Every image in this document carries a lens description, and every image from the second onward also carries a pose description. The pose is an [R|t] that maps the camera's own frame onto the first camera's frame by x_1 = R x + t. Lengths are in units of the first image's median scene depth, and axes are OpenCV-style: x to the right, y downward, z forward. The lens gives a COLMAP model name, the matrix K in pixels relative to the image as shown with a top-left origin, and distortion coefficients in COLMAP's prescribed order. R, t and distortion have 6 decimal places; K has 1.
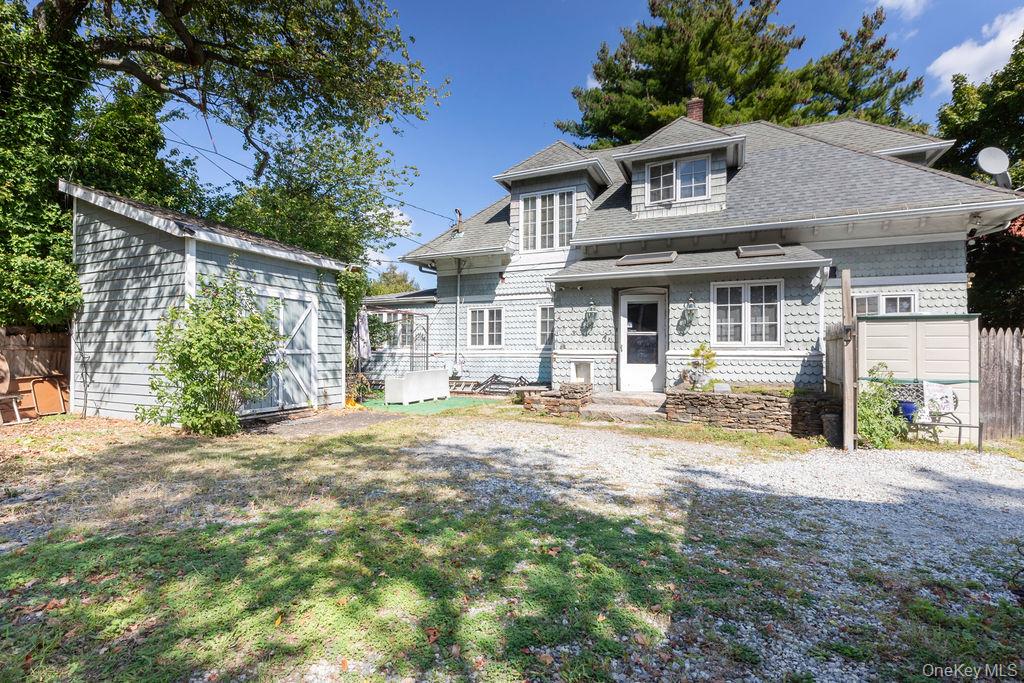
lens RADIAL K [[470.0, 0, 503.2], [0, 470.0, 348.4], [0, 0, 1]] dist [0.000335, 0.000649]
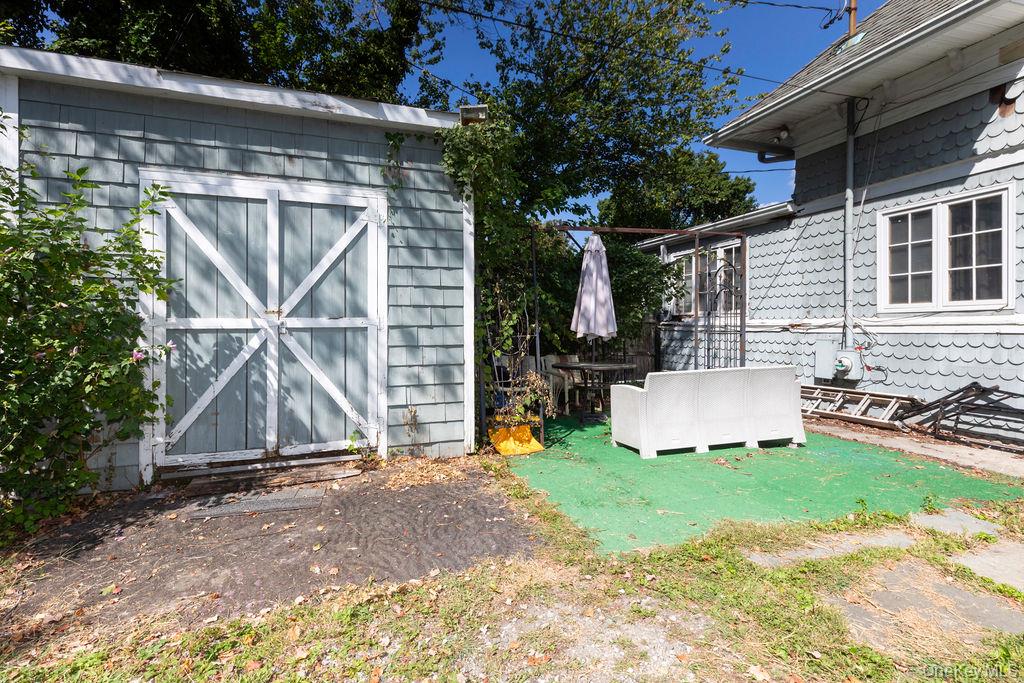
lens RADIAL K [[470.0, 0, 493.2], [0, 470.0, 325.0], [0, 0, 1]] dist [0.000335, 0.000649]
pose [[0.684055, -0.009388, -0.729370, -0.009172], [0.013920, 0.999903, 0.000185, 0.007802], [0.729298, -0.010279, 0.684119, 0.577677]]
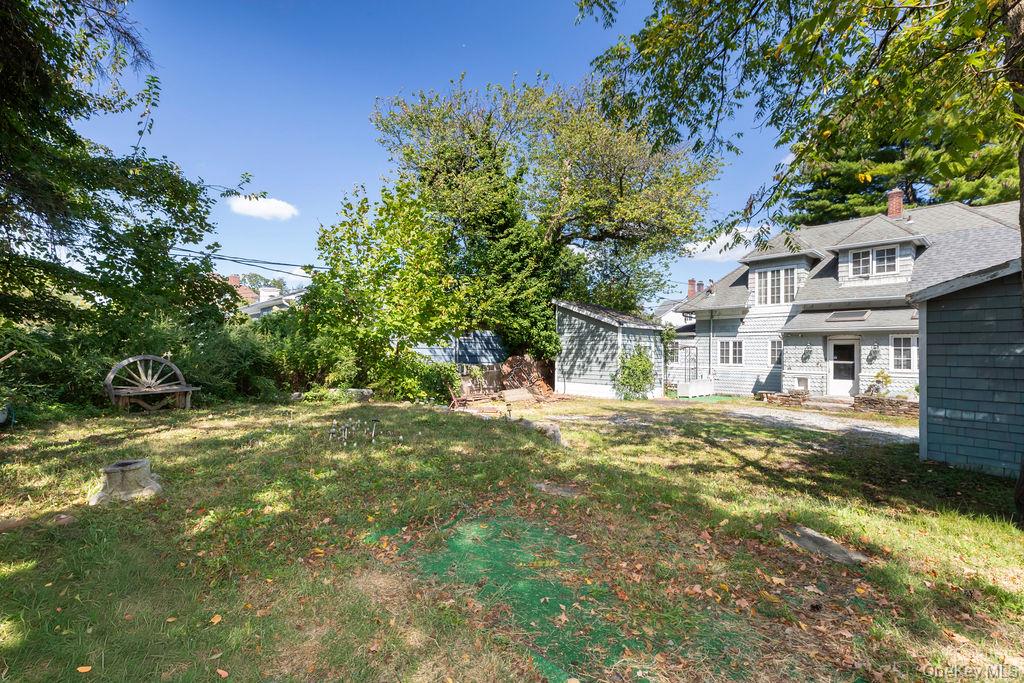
lens RADIAL K [[470.0, 0, 496.2], [0, 470.0, 336.0], [0, 0, 1]] dist [0.000335, 0.000649]
pose [[0.916283, -0.005929, -0.400487, -0.150641], [-0.005940, 0.999579, -0.028388, -0.060200], [0.400487, 0.028390, 0.915863, -0.915739]]
